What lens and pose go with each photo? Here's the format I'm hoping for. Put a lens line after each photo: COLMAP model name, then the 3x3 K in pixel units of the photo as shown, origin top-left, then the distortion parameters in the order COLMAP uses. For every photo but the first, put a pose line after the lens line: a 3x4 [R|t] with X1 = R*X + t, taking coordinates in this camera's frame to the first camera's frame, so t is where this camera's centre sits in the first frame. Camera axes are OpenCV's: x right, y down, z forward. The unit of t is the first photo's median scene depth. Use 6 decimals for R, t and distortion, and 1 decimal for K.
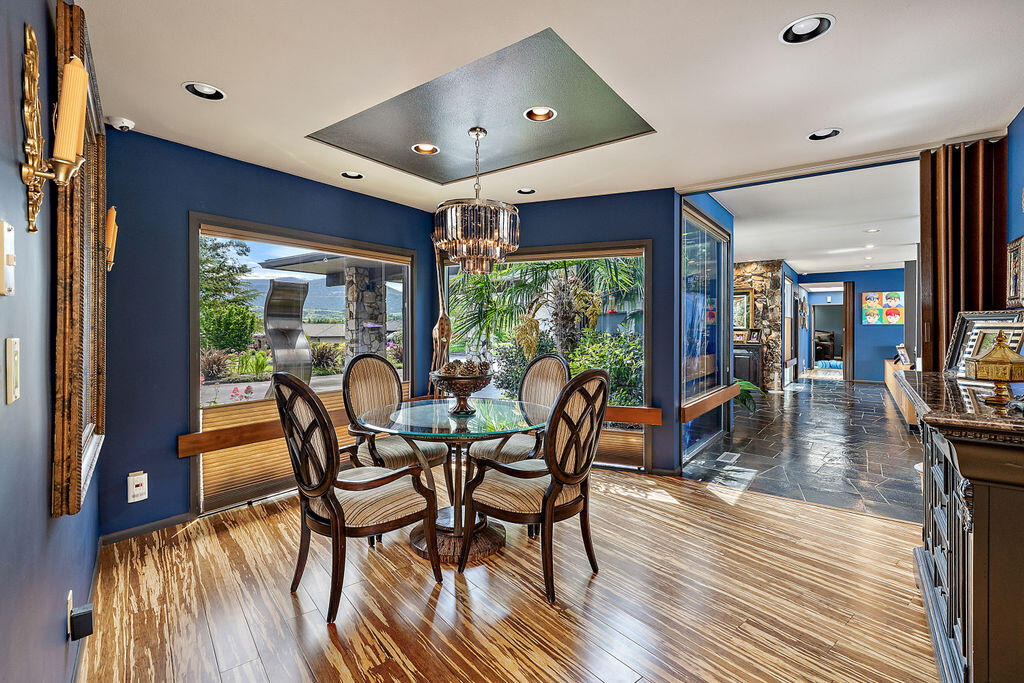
lens RADIAL K [[463.4, 0, 510.2], [0, 463.4, 332.9], [0, 0, 1]] dist [0.002118, 0.000628]
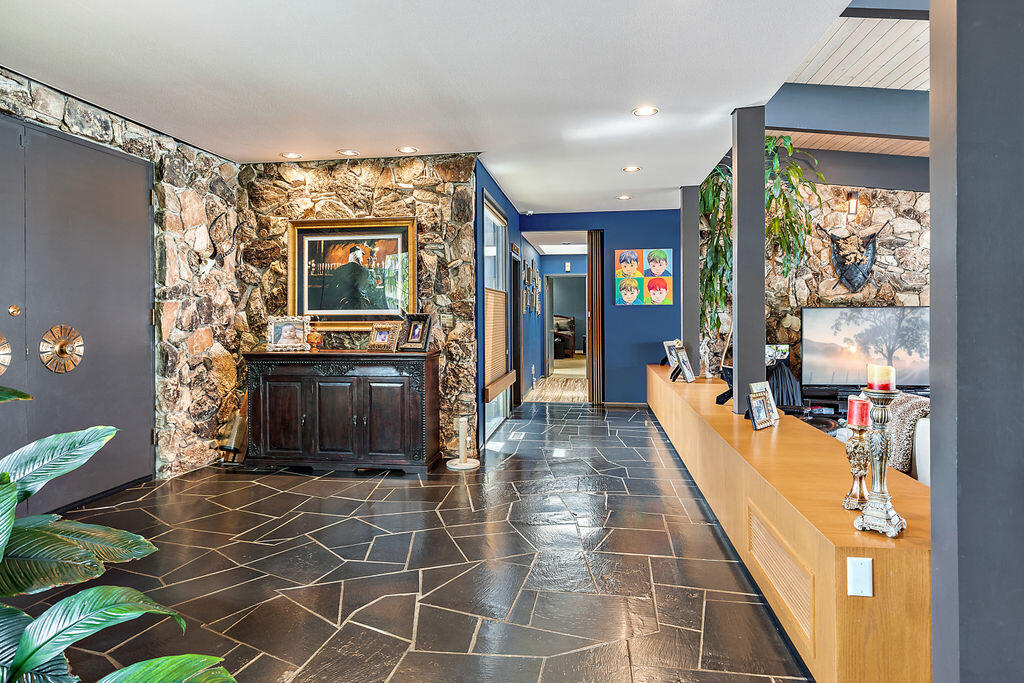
lens RADIAL K [[586.8, 0, 512.5], [0, 586.8, 317.1], [0, 0, 1]] dist [-0.001742, -0.000419]
pose [[0.875843, -0.009626, 0.482501, 0.342946], [0.011248, 0.999937, -0.000470, -0.005361], [-0.482466, 0.005839, 0.875895, 0.491351]]
